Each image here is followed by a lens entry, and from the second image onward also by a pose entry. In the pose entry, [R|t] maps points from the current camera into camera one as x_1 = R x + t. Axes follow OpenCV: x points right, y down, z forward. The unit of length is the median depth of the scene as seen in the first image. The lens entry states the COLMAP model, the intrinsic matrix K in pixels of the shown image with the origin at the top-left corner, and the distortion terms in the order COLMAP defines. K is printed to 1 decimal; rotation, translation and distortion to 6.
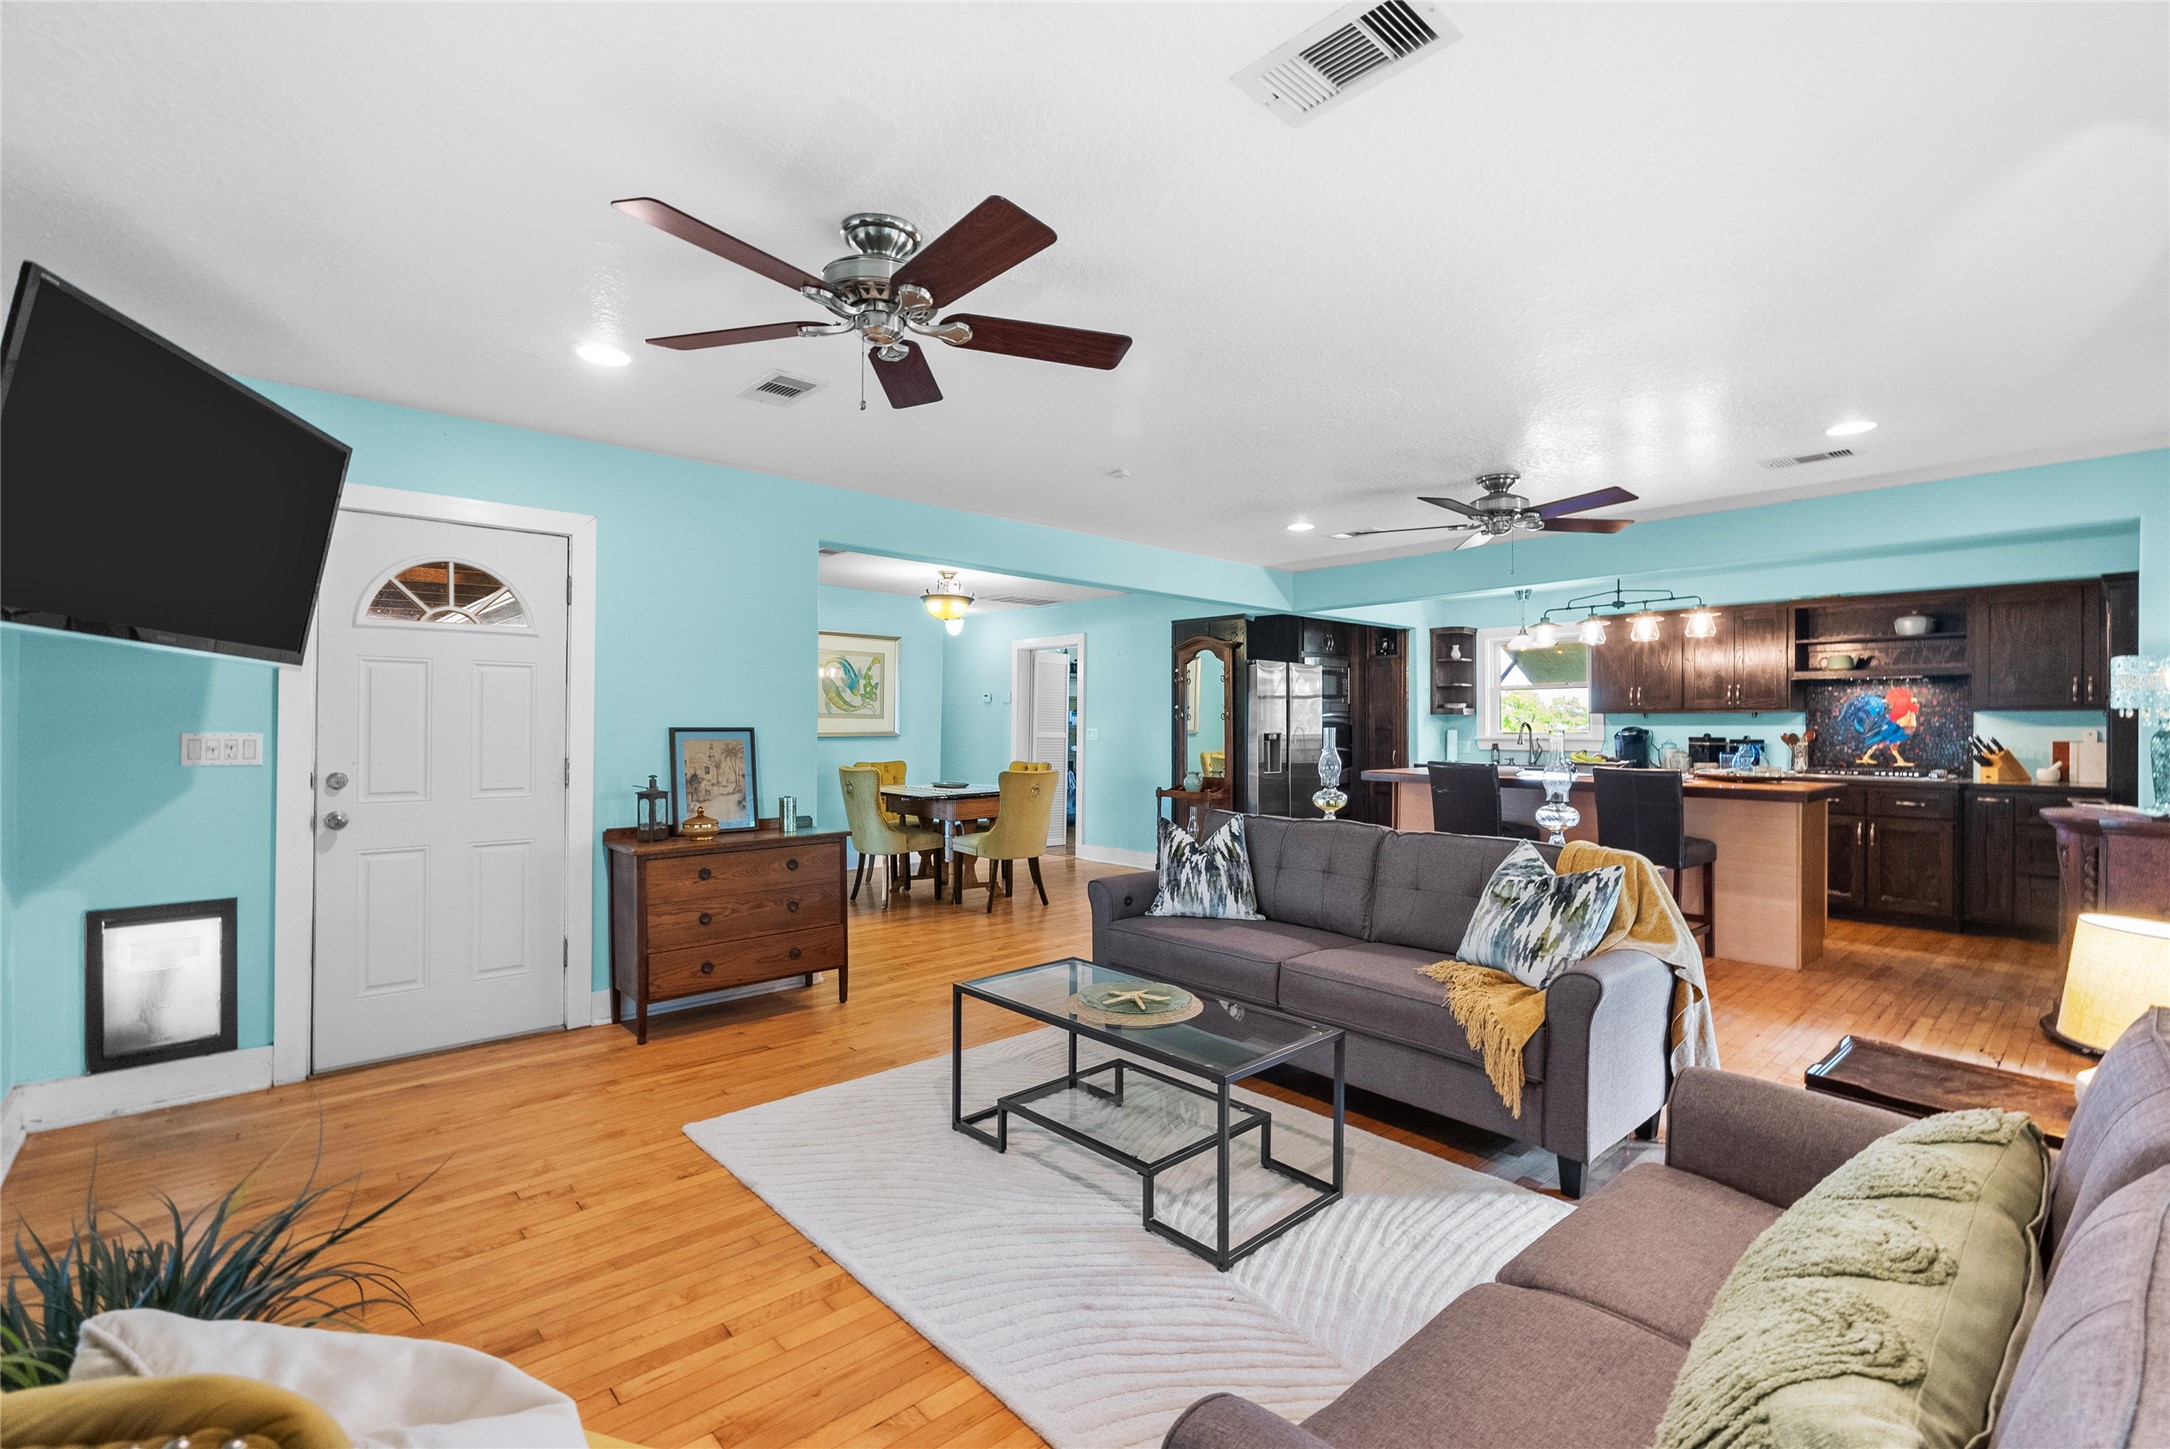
lens RADIAL K [[968.5, 0, 1085.1], [0, 968.5, 725.6], [0, 0, 1]] dist [-0.001249, -0.000128]
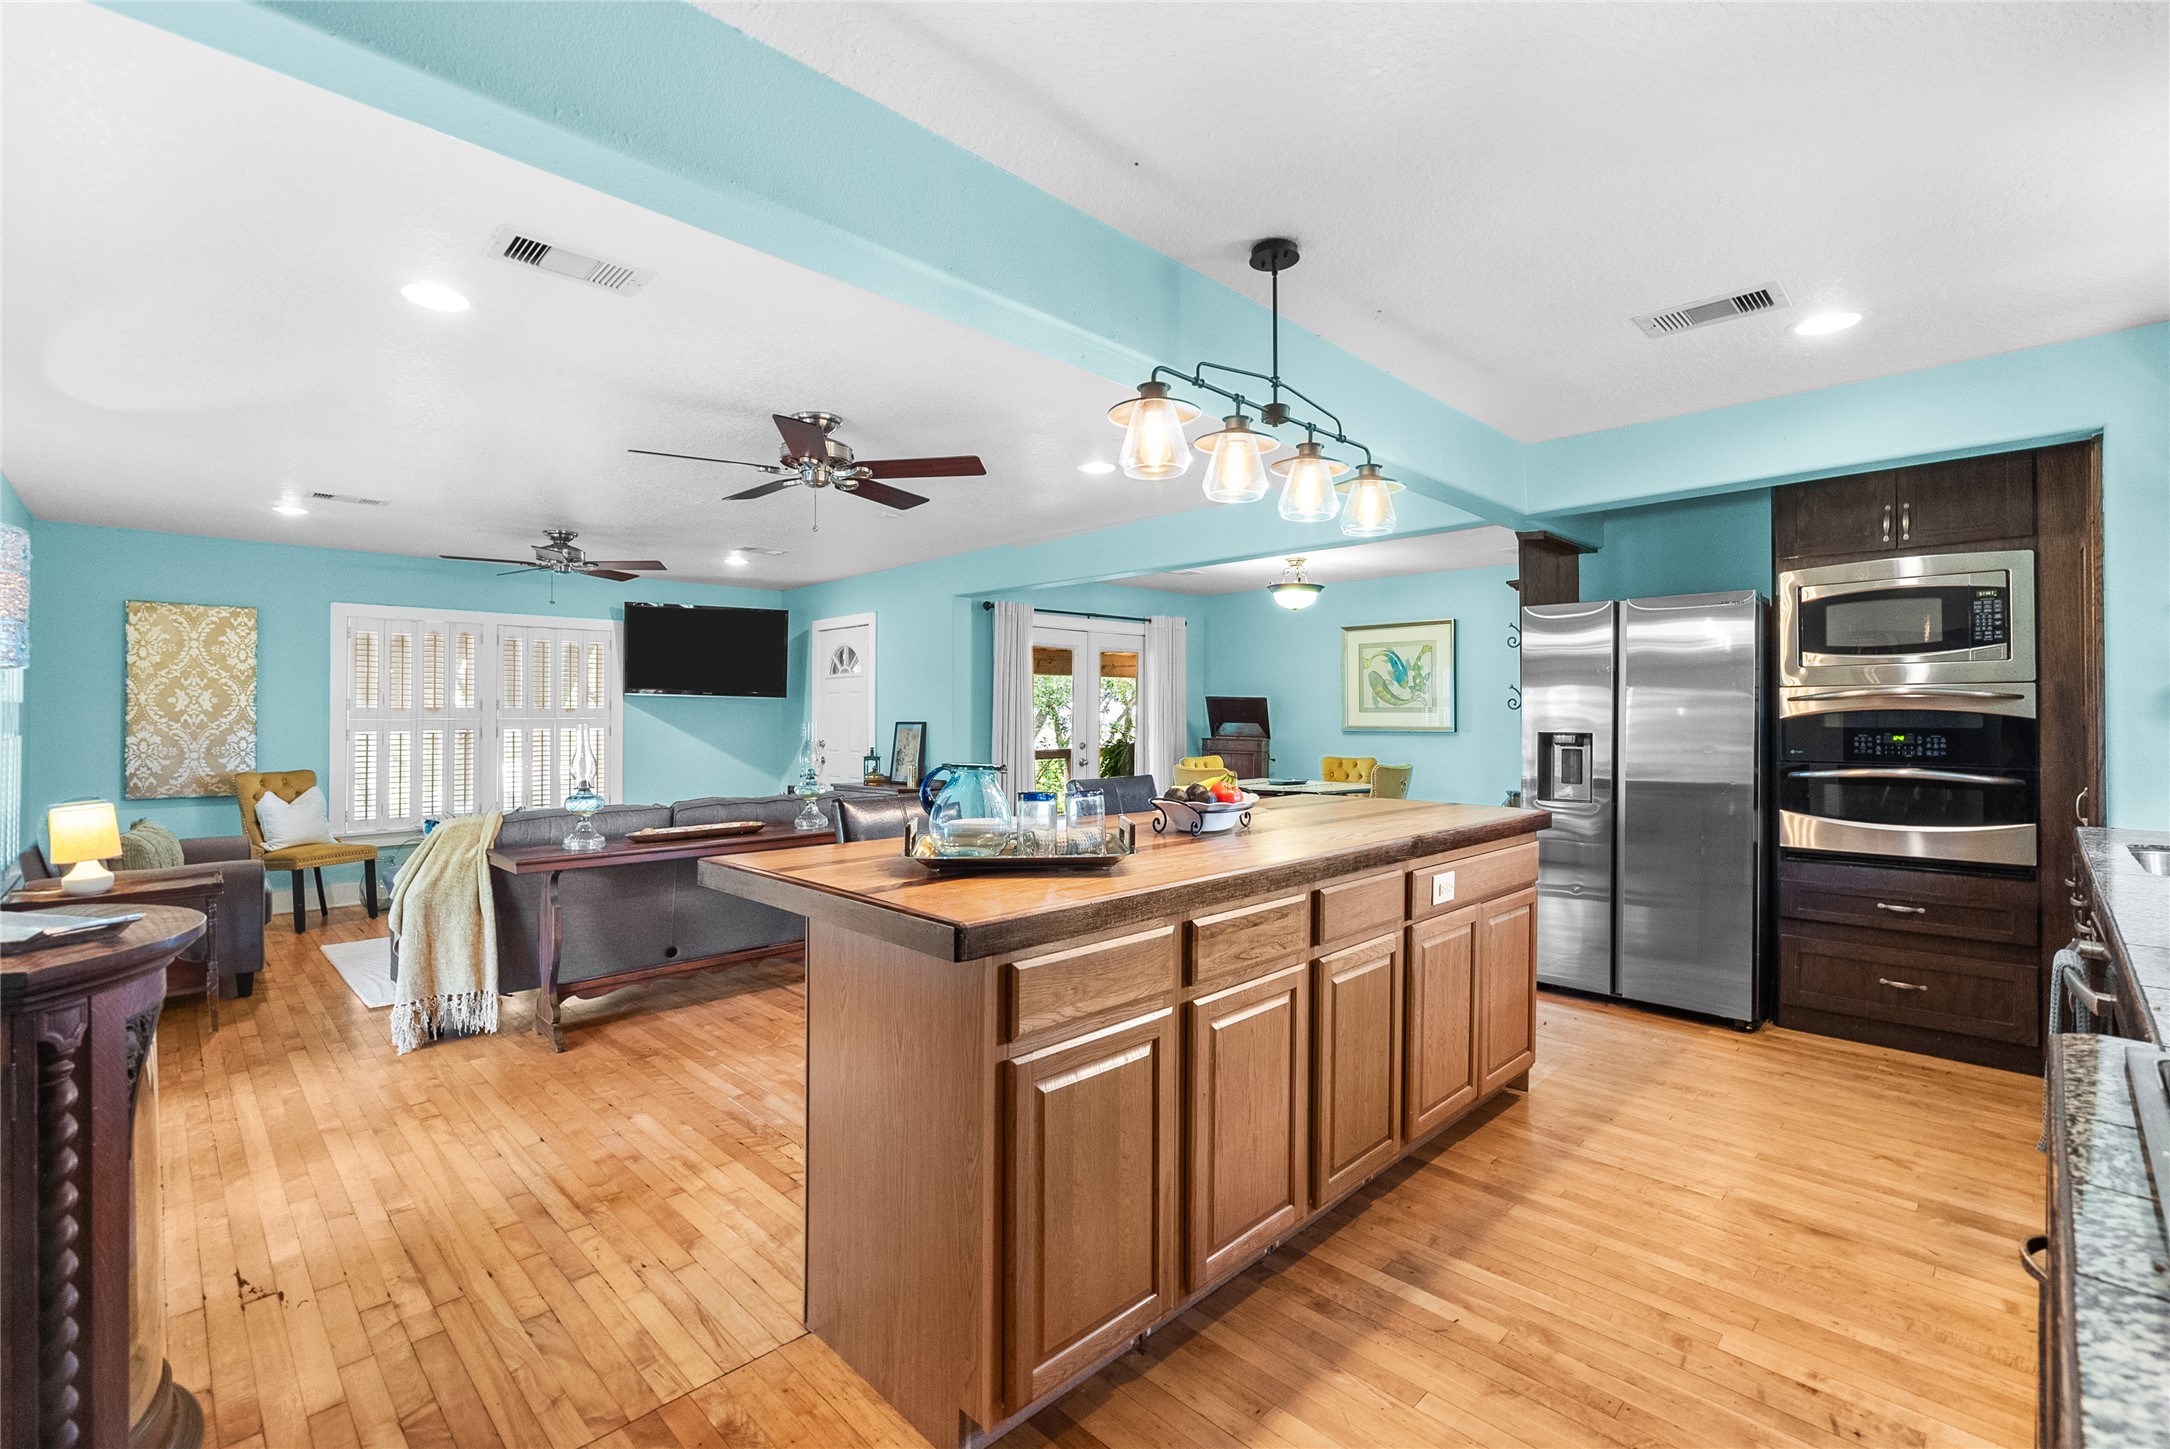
lens RADIAL K [[968.5, 0, 1086.1], [0, 968.5, 723.0], [0, 0, 1]] dist [-0.001249, -0.000128]
pose [[0.042651, -0.009050, -0.999049, 0.705948], [0.000847, 0.999959, -0.009022, 0.011321], [0.999090, -0.000461, 0.042657, 0.654243]]
